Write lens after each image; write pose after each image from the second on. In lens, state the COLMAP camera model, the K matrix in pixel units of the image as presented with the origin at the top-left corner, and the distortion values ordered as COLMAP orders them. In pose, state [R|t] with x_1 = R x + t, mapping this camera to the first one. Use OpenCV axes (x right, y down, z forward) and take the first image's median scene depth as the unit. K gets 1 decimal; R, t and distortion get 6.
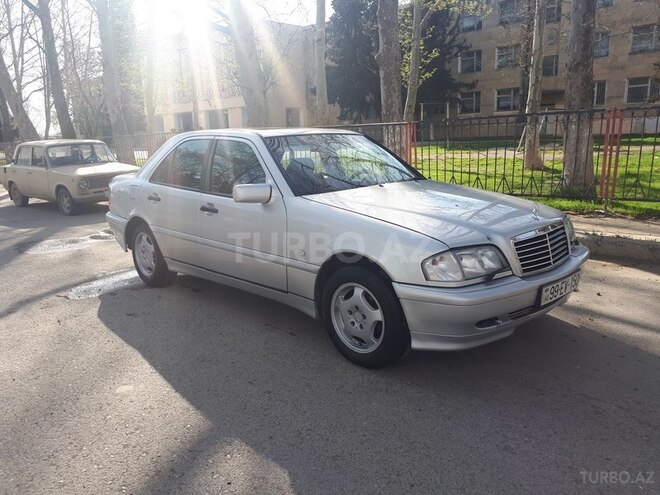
lens RADIAL K [[540.4, 0, 330.0], [0, 540.4, 247.5], [0, 0, 1]] dist [0.010242, 0.003868]
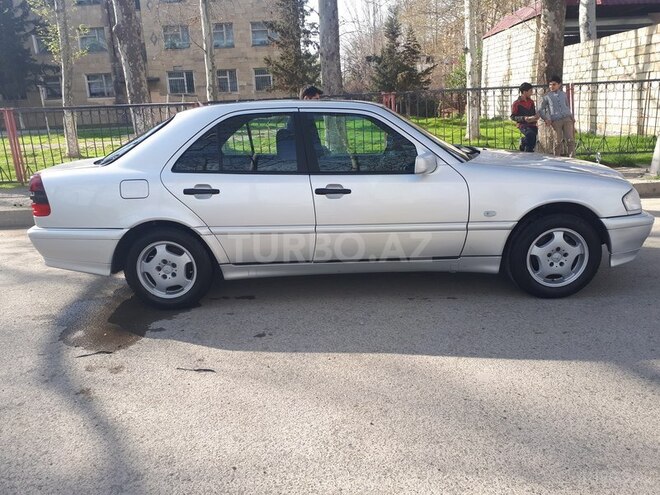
lens RADIAL K [[540.4, 0, 330.0], [0, 540.4, 247.5], [0, 0, 1]] dist [0.010242, 0.003868]
pose [[0.710701, -0.174829, 0.681424, -0.811366], [0.161292, 0.983320, 0.084063, -0.052638], [-0.684754, 0.050165, 0.727045, 0.349546]]
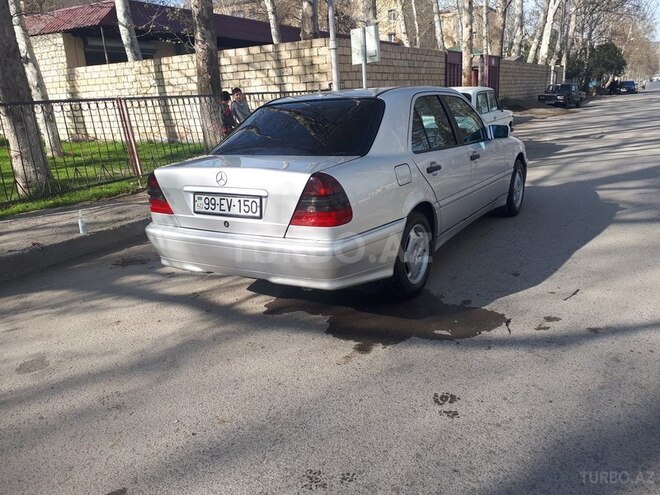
lens RADIAL K [[535.0, 0, 330.0], [0, 535.0, 247.5], [0, 0, 1]] dist [-0.000410, -0.001727]
pose [[-0.224331, -0.218558, 0.949688, -1.185243], [0.262086, 0.925091, 0.274806, -0.267529], [-0.938609, 0.310547, -0.150245, 1.437276]]
